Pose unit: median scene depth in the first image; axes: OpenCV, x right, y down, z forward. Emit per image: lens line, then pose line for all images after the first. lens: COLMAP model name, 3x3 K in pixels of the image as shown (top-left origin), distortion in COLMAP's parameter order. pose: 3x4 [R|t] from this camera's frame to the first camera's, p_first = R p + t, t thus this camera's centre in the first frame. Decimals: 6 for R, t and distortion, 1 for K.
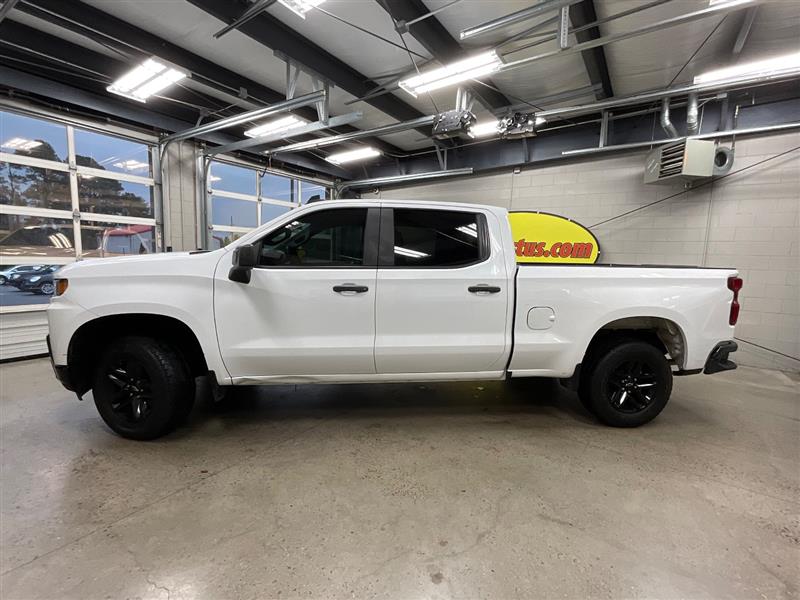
lens RADIAL K [[369.4, 0, 400.0], [0, 369.4, 300.0], [0, 0, 1]] dist [-0.004809, -0.000595]
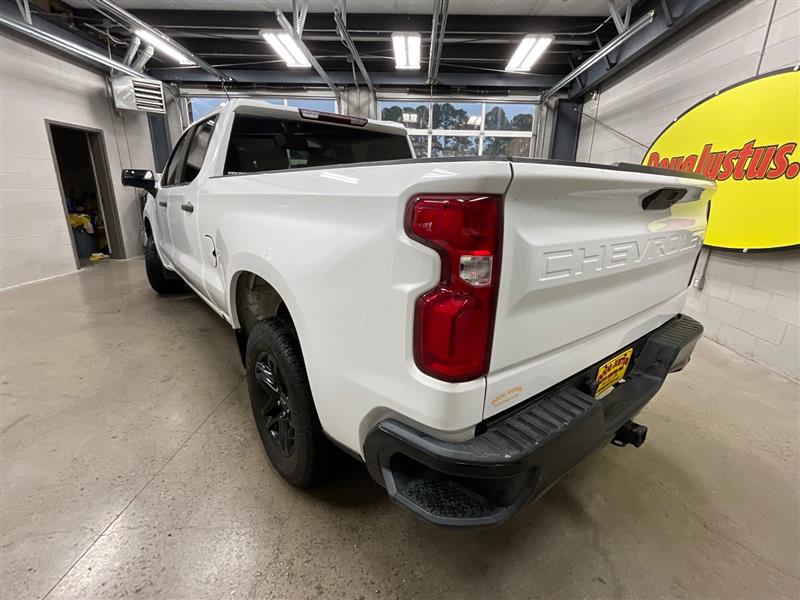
lens RADIAL K [[377.9, 0, 400.0], [0, 377.9, 300.0], [0, 0, 1]] dist [-0.029980, 0.000682]
pose [[0.544383, 0.203015, -0.813900, 0.556046], [-0.120008, 0.979139, 0.163964, 0.005085], [0.830208, 0.008415, 0.557390, 0.436090]]
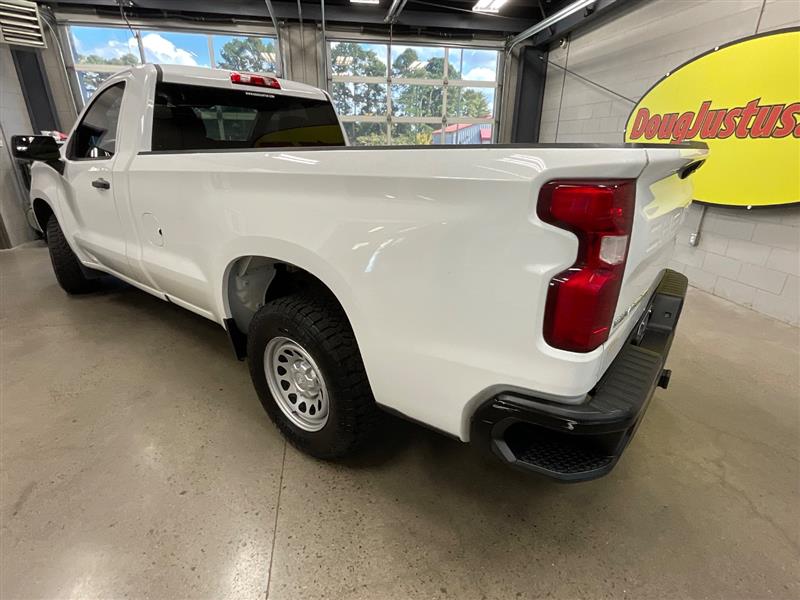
lens RADIAL K [[408.0, 0, 400.0], [0, 408.0, 300.0], [0, 0, 1]] dist [-0.014112, -0.001879]
pose [[0.714971, 0.213681, -0.665700, 0.445710], [-0.081233, 0.971091, 0.224462, 0.005007], [0.694419, -0.106407, 0.711660, 0.331119]]
